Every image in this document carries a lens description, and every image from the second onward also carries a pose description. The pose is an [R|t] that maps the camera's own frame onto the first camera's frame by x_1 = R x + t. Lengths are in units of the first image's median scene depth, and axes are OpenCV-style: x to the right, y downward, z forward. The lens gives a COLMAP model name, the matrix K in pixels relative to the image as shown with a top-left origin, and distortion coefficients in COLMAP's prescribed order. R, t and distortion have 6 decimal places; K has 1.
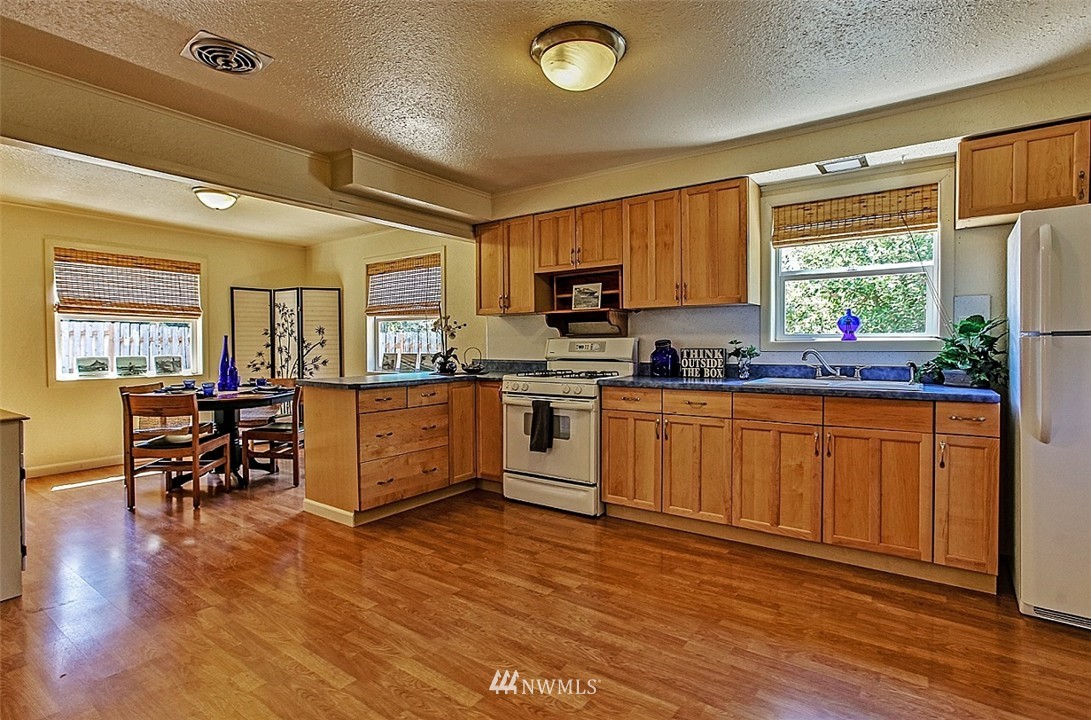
lens RADIAL K [[533.8, 0, 542.9], [0, 533.8, 353.4], [0, 0, 1]] dist [-0.051234, 0.036113]
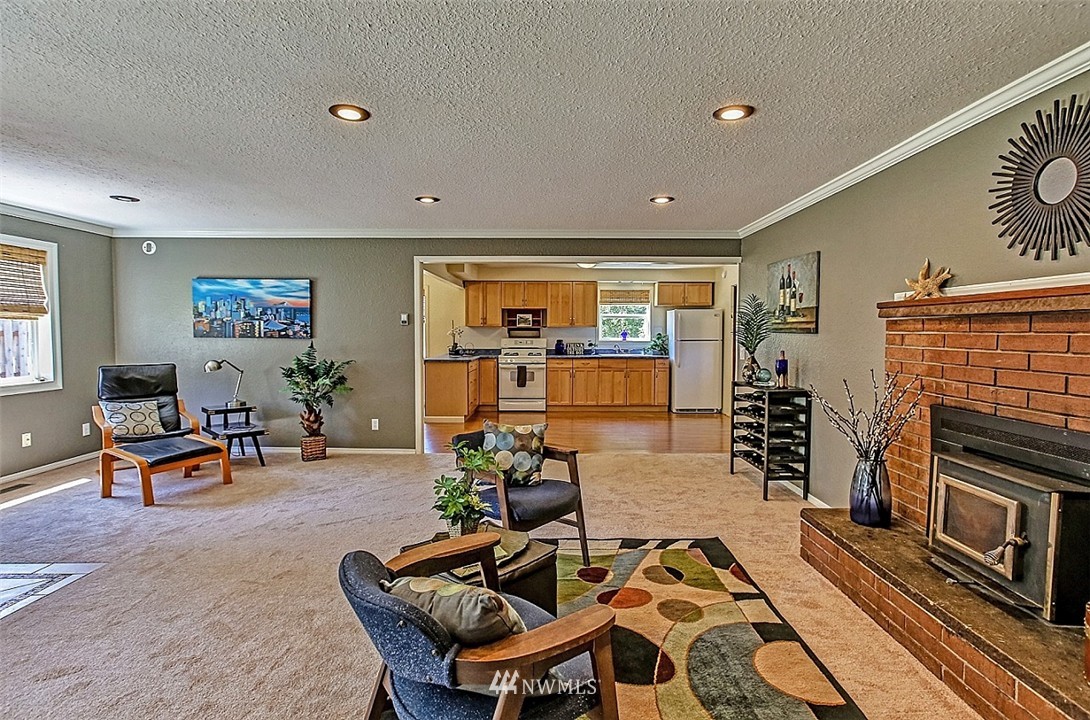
lens RADIAL K [[534.7, 0, 551.7], [0, 534.7, 347.0], [0, 0, 1]] dist [-0.002011, -0.000073]
pose [[0.812543, -0.010462, 0.582807, -1.299838], [0.003876, 0.999914, 0.012546, -0.024159], [-0.582888, -0.007935, 0.812514, -1.027101]]
